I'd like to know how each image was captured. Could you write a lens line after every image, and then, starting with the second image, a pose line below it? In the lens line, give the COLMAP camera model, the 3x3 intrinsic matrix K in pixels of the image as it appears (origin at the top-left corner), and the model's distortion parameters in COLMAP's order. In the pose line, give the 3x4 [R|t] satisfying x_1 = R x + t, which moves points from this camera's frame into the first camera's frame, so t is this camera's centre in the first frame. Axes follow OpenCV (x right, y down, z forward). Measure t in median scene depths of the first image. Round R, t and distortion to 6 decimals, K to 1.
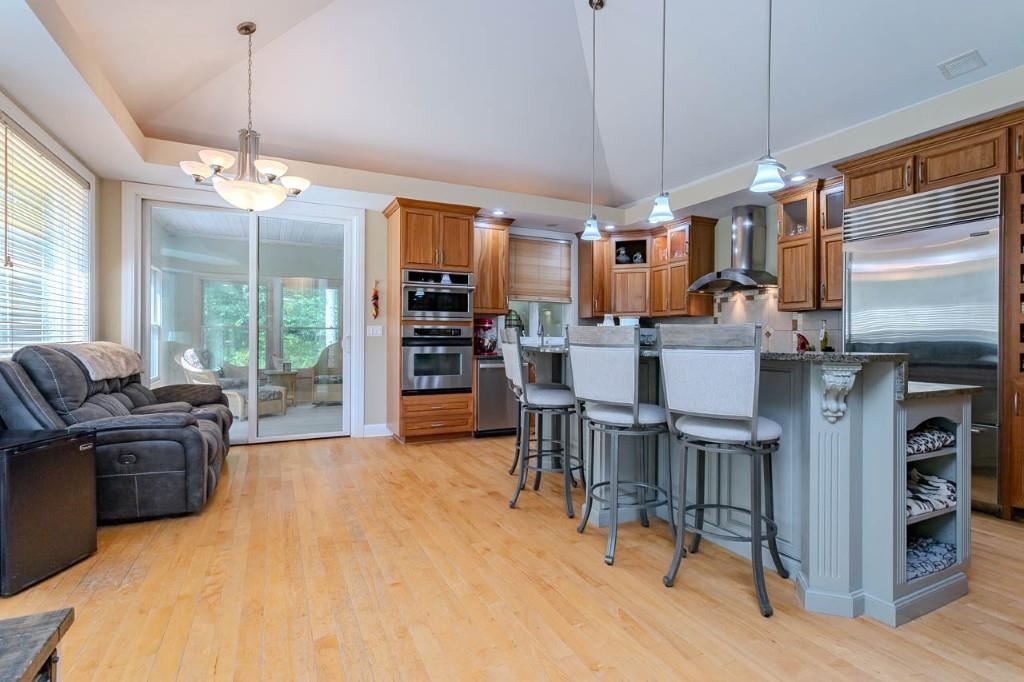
lens RADIAL K [[489.2, 0, 513.2], [0, 489.2, 340.4], [0, 0, 1]] dist [0.003224, 0.000888]
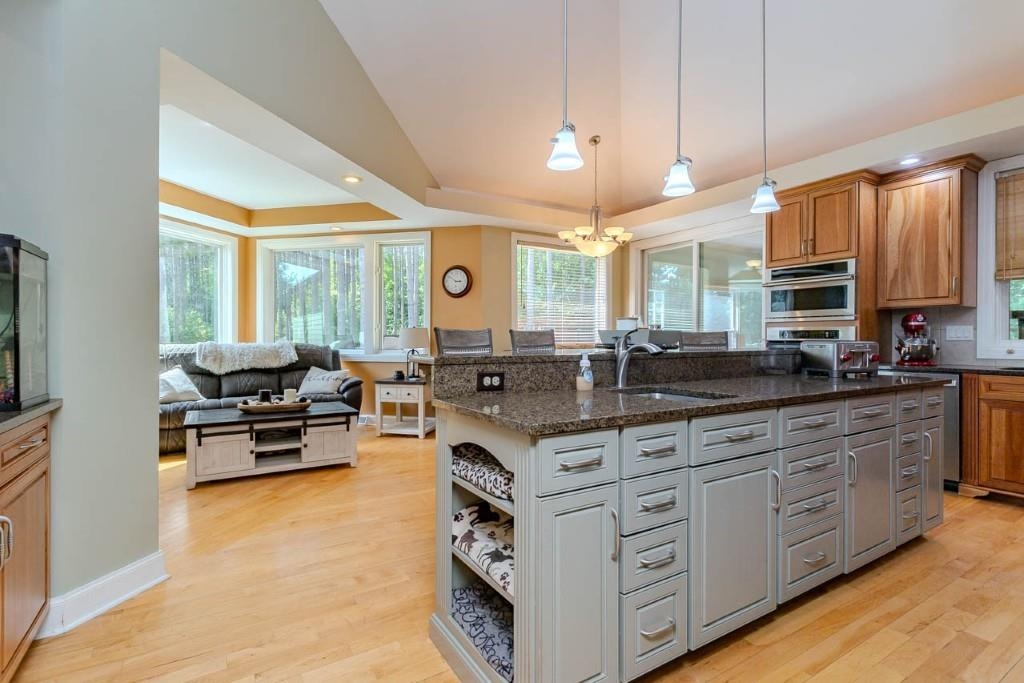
lens RADIAL K [[489.2, 0, 506.1], [0, 489.2, 339.6], [0, 0, 1]] dist [0.003224, 0.000888]
pose [[0.098577, -0.001564, -0.995128, 0.584733], [-0.006198, 0.999978, -0.002186, -0.002644], [0.995110, 0.006384, 0.098565, 0.349683]]
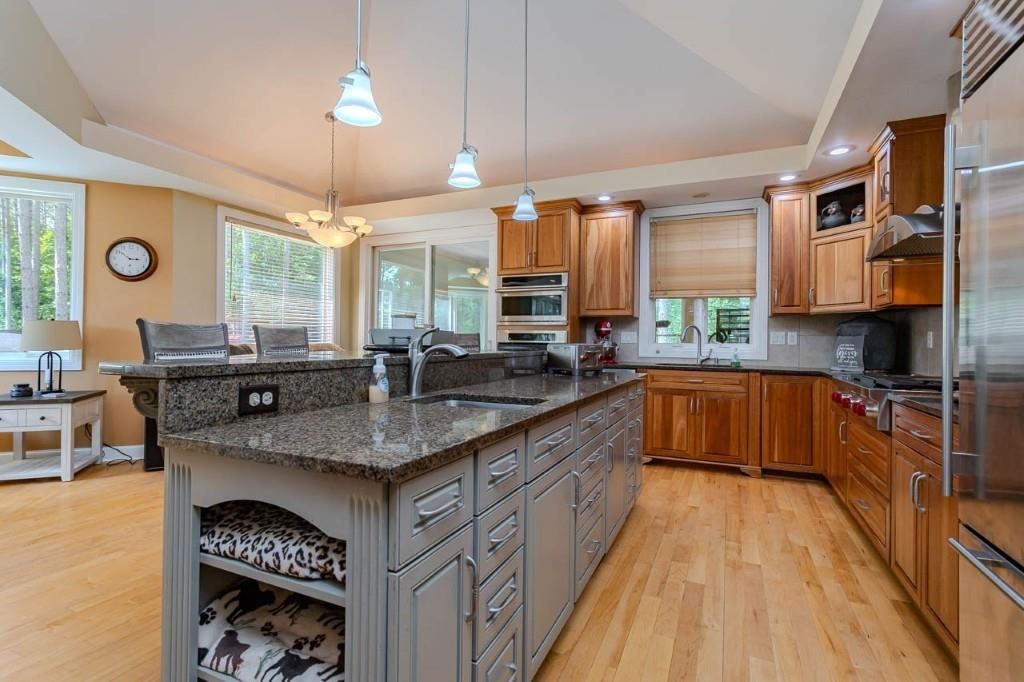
lens RADIAL K [[489.2, 0, 511.3], [0, 489.2, 339.2], [0, 0, 1]] dist [0.003224, 0.000888]
pose [[0.635493, -0.000202, -0.772107, 0.510567], [-0.012469, 0.999867, -0.010524, -0.001938], [0.772006, 0.016315, 0.635406, 0.320573]]
